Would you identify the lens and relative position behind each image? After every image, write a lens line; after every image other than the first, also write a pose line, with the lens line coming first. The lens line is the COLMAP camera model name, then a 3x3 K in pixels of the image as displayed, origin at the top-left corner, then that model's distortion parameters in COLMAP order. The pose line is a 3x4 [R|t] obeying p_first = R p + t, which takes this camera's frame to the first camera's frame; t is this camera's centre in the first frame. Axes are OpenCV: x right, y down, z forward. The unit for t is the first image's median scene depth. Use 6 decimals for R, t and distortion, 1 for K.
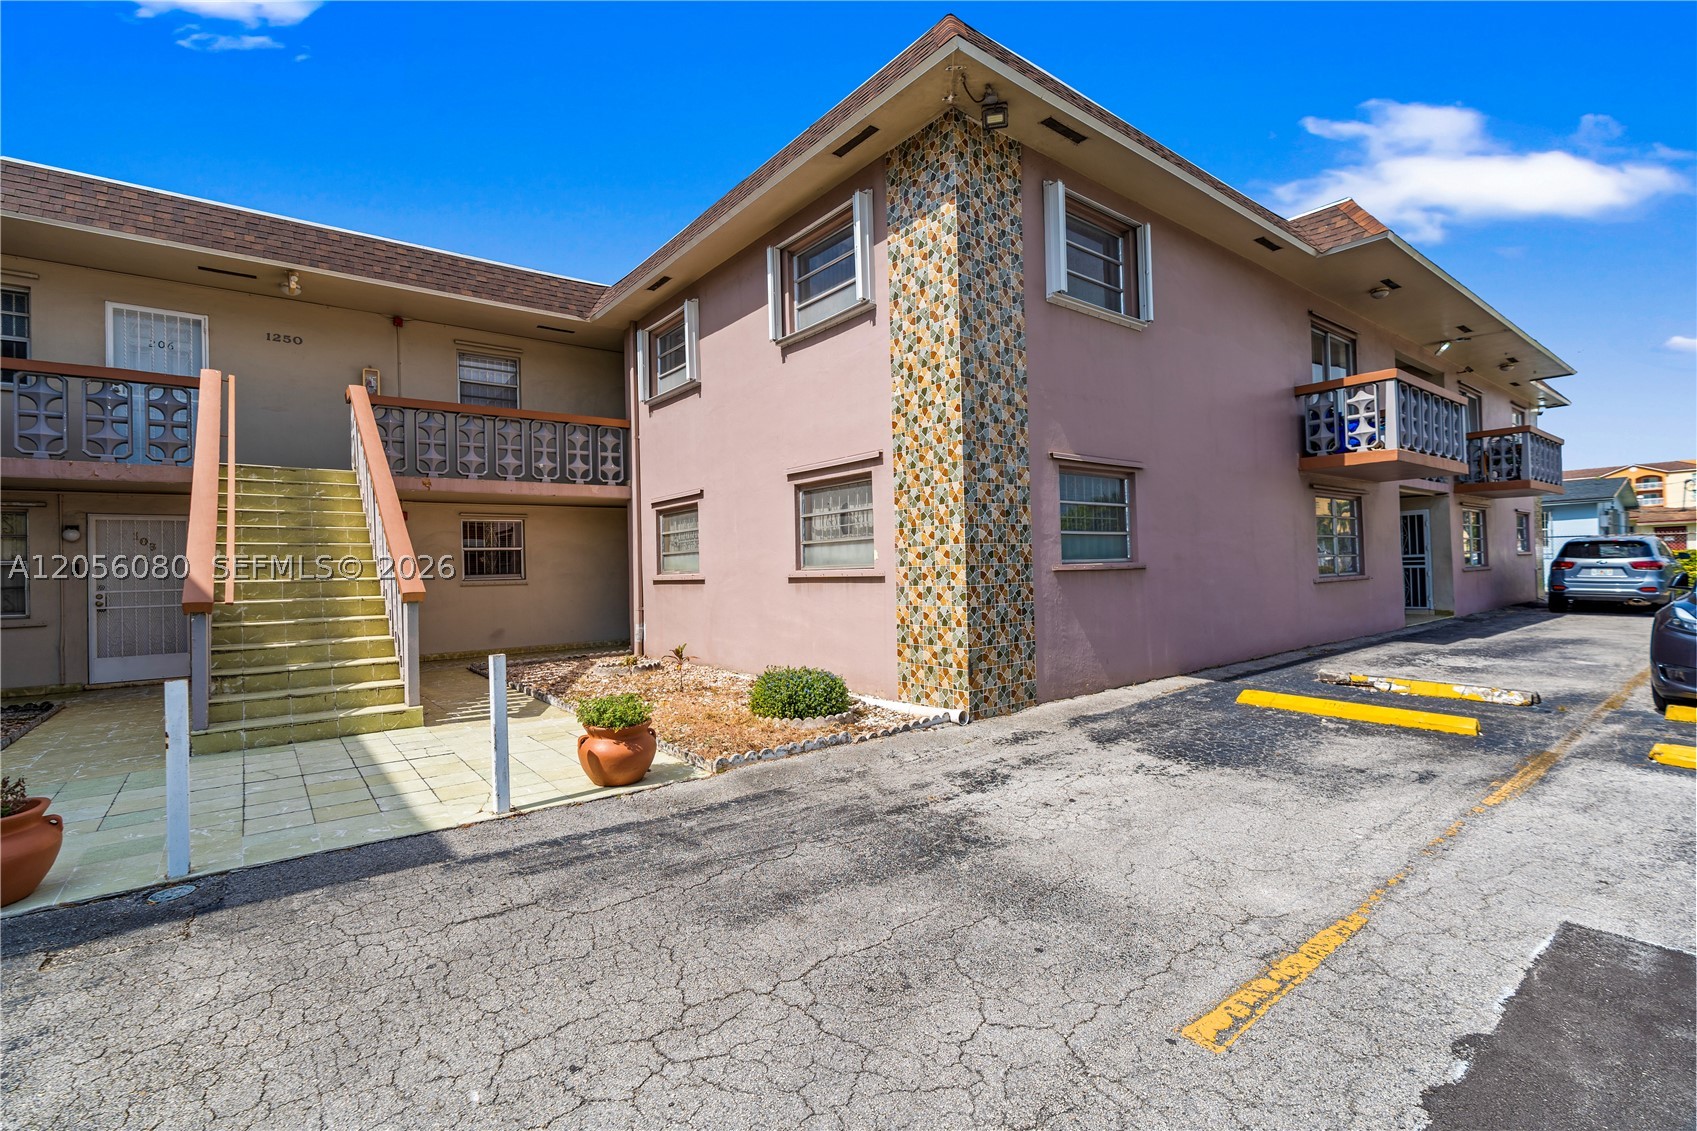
lens RADIAL K [[767.0, 0, 848.5], [0, 767.0, 565.5], [0, 0, 1]] dist [-0.000448, 0.000094]
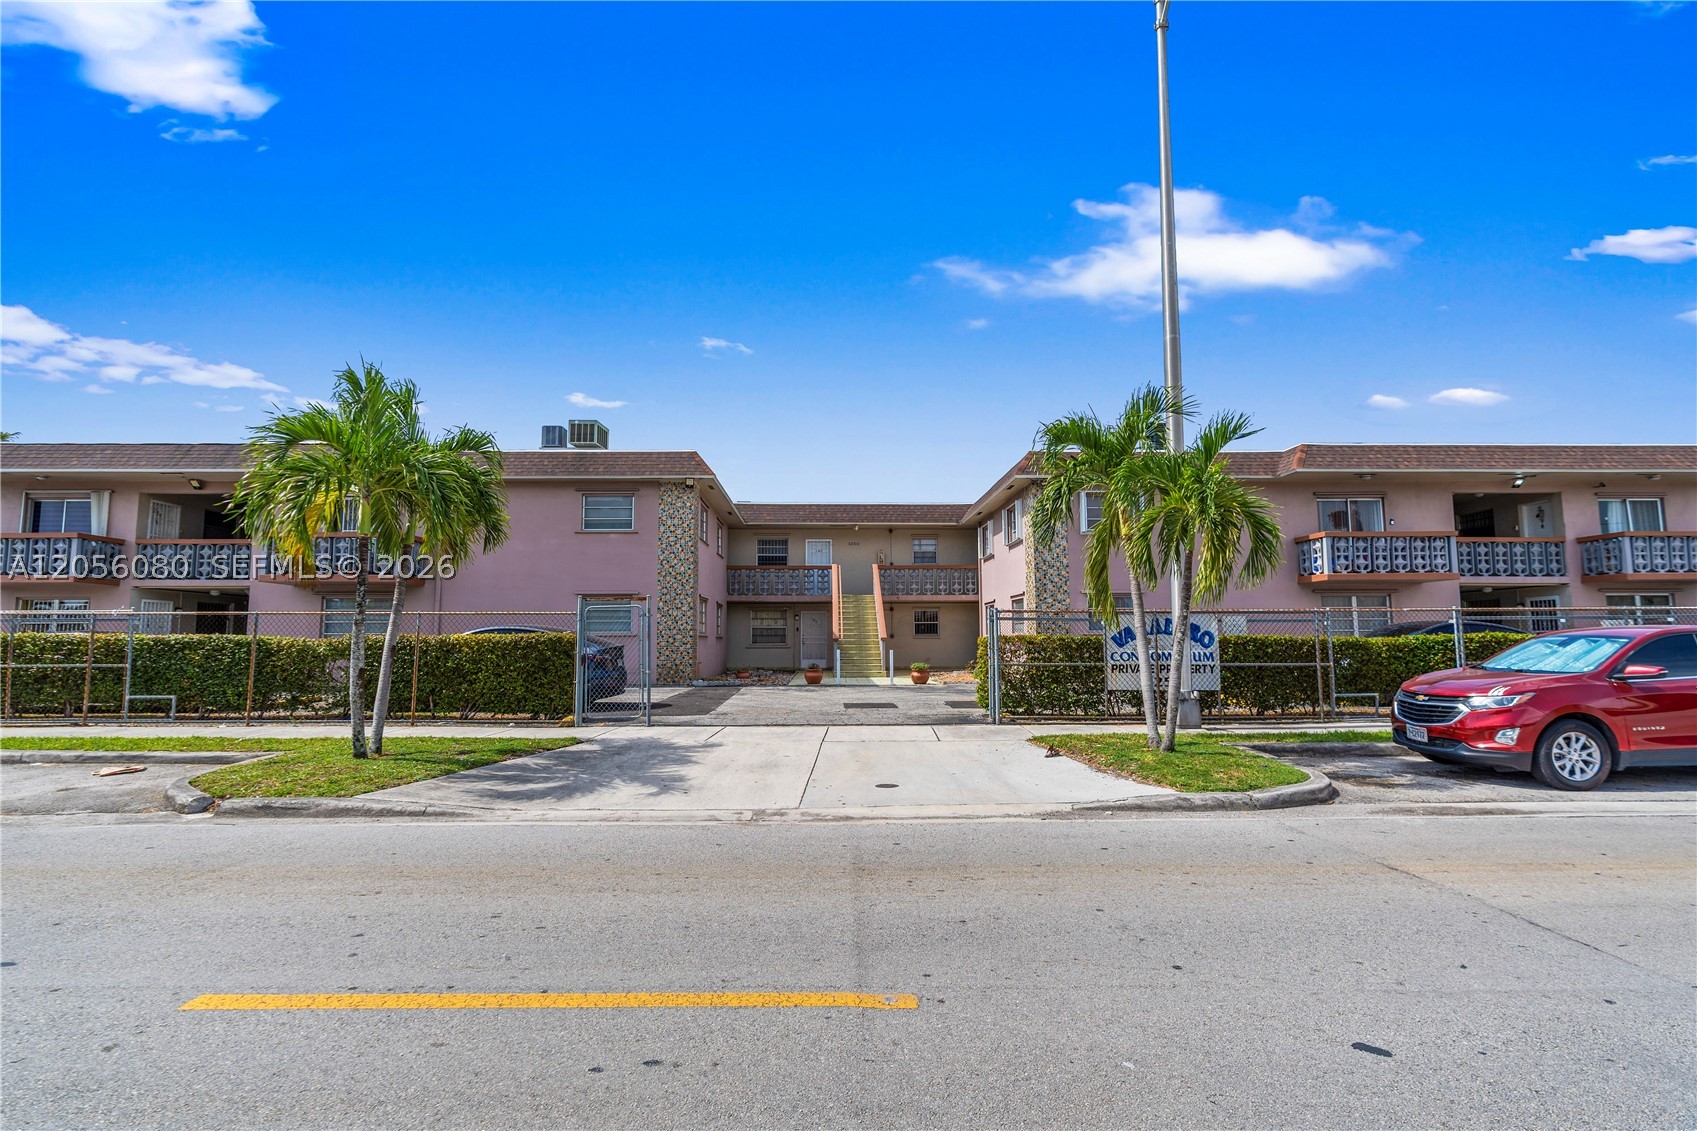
lens RADIAL K [[767.0, 0, 848.5], [0, 767.0, 565.5], [0, 0, 1]] dist [-0.000448, 0.000094]
pose [[0.800397, -0.037716, -0.598282, 0.865708], [-0.012240, 0.996783, -0.079212, -0.008564], [0.599345, 0.070724, 0.797361, -1.165564]]
